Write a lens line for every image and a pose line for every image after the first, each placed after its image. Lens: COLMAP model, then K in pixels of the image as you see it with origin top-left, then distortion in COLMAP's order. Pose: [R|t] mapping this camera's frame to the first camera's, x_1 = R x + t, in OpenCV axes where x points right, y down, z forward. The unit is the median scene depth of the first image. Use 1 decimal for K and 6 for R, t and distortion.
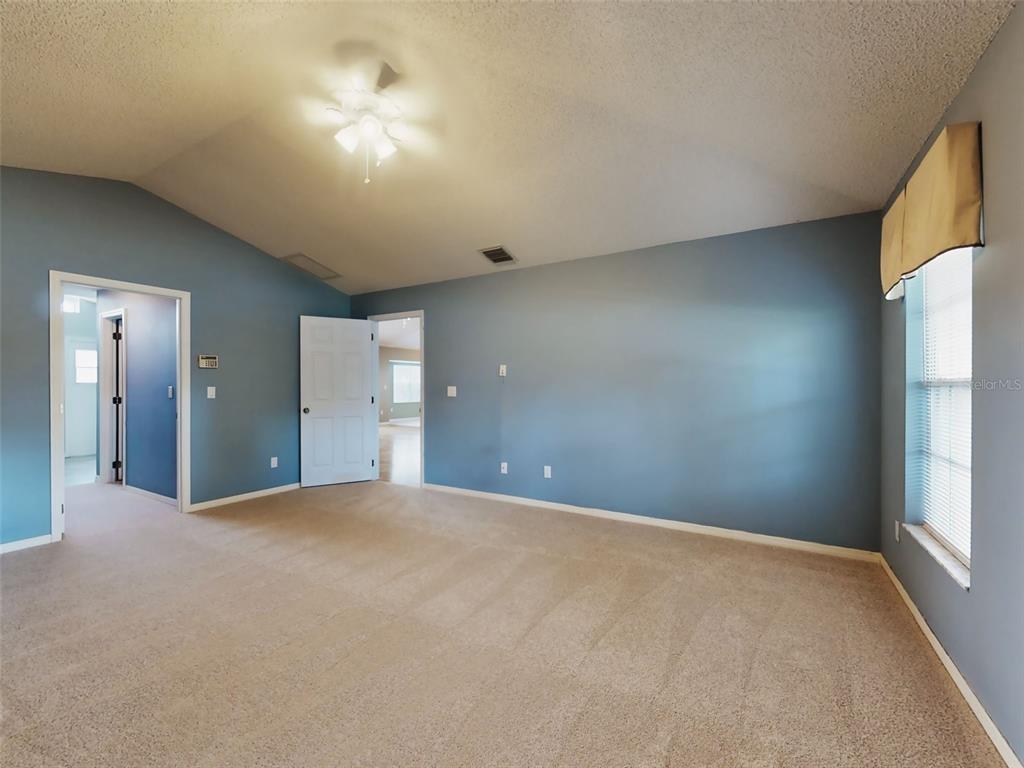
lens RADIAL K [[420.6, 0, 512.0], [0, 420.6, 384.0], [0, 0, 1]] dist [0.000138, 0.000001]
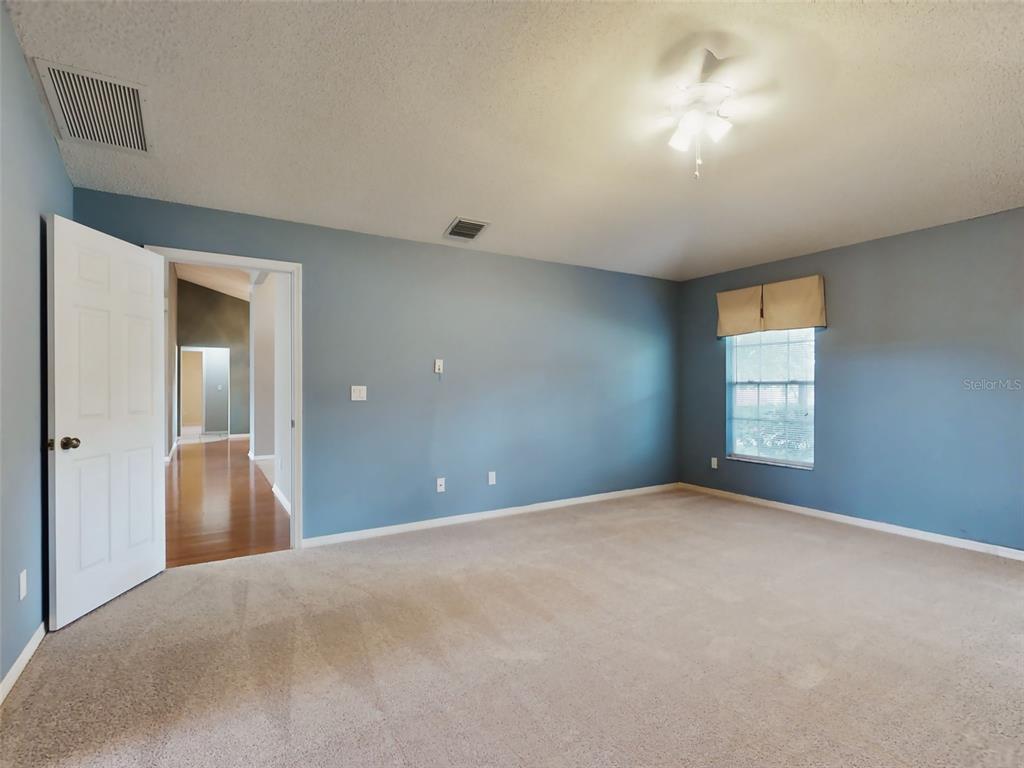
lens RADIAL K [[501.6, 0, 512.0], [0, 501.6, 384.0], [0, 0, 1]] dist [0.003763, 0.000285]
pose [[0.470067, 0.003057, 0.882626, -0.819609], [-0.001108, 0.999995, -0.002874, 0.005220], [-0.882630, 0.000373, 0.470068, 0.419444]]
